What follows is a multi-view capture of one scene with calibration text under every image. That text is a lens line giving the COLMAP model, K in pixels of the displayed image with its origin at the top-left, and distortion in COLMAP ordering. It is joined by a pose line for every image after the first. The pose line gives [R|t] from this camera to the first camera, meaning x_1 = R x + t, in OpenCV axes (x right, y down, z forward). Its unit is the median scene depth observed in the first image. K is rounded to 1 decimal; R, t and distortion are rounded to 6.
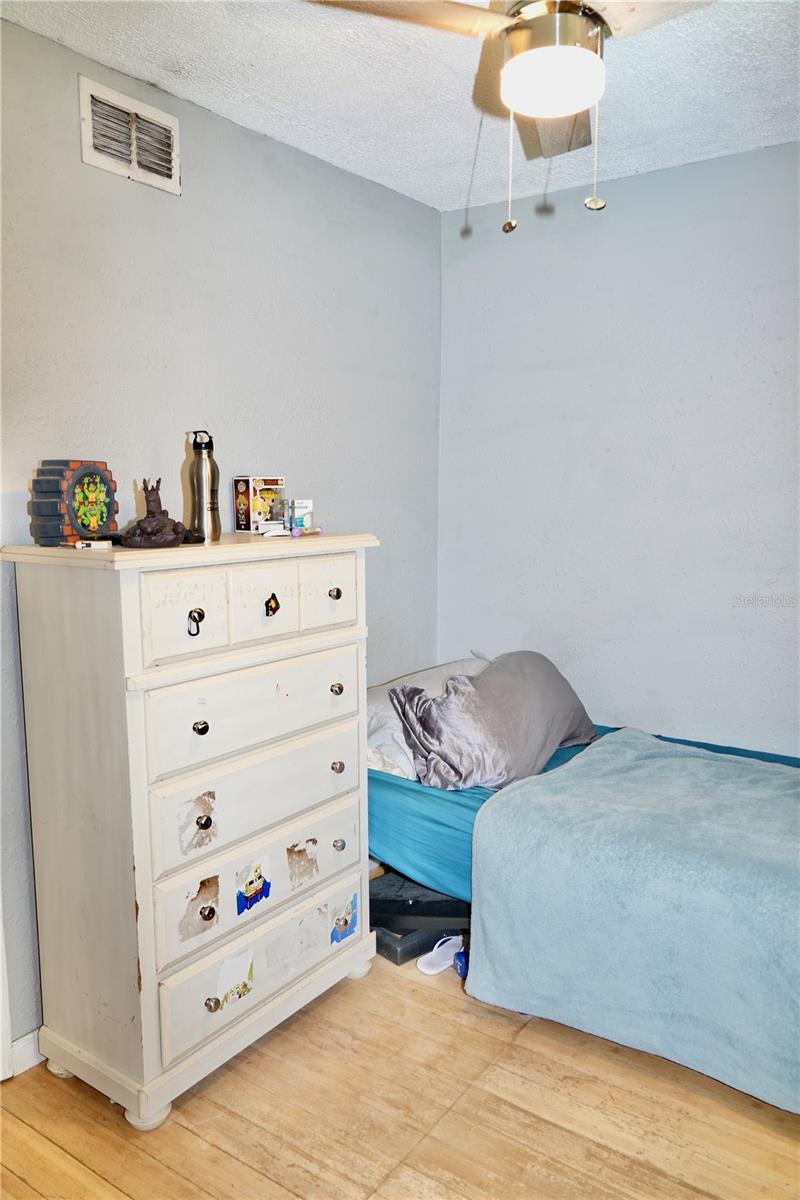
lens RADIAL K [[887.2, 0, 400.0], [0, 887.2, 600.0], [0, 0, 1]] dist [0.041566, 0.004566]
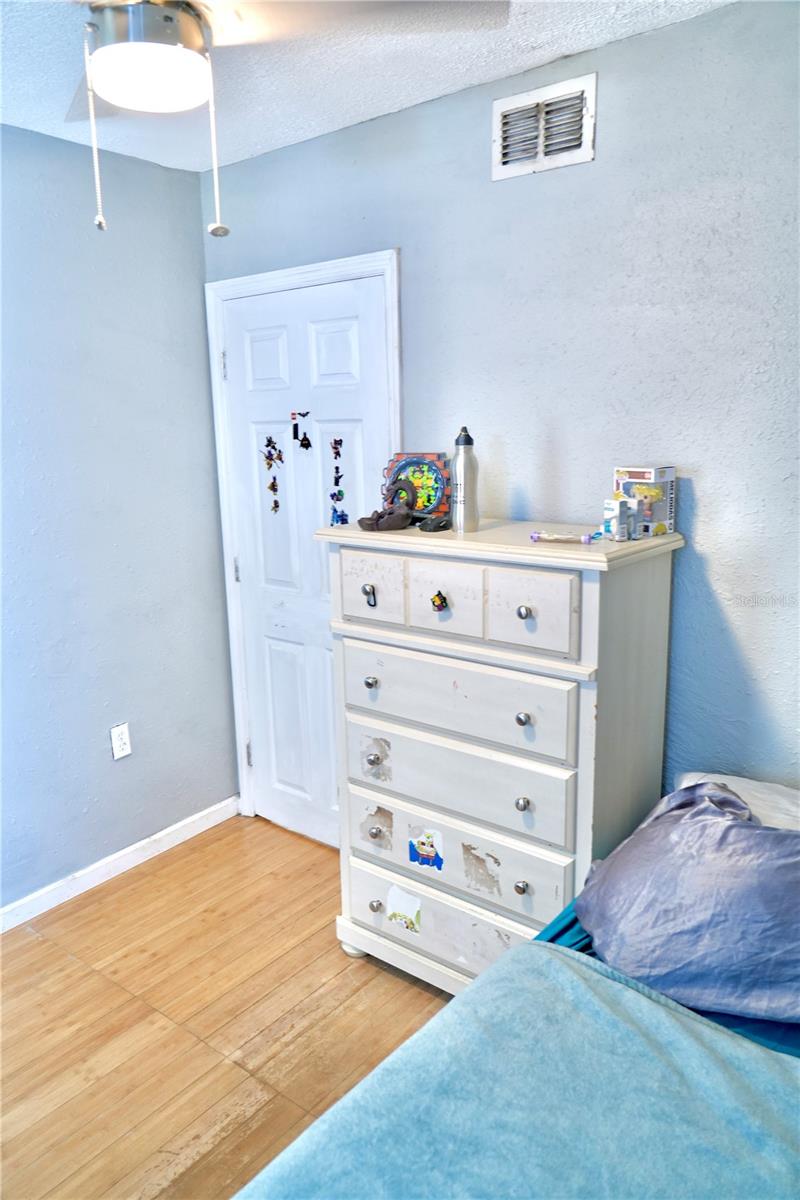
lens RADIAL K [[887.2, 0, 400.0], [0, 887.2, 600.0], [0, 0, 1]] dist [0.041566, 0.004566]
pose [[-0.059622, 0.214605, -0.974879, 0.847321], [-0.107154, 0.969598, 0.219996, -0.214347], [0.992453, 0.117579, -0.034814, 0.984185]]
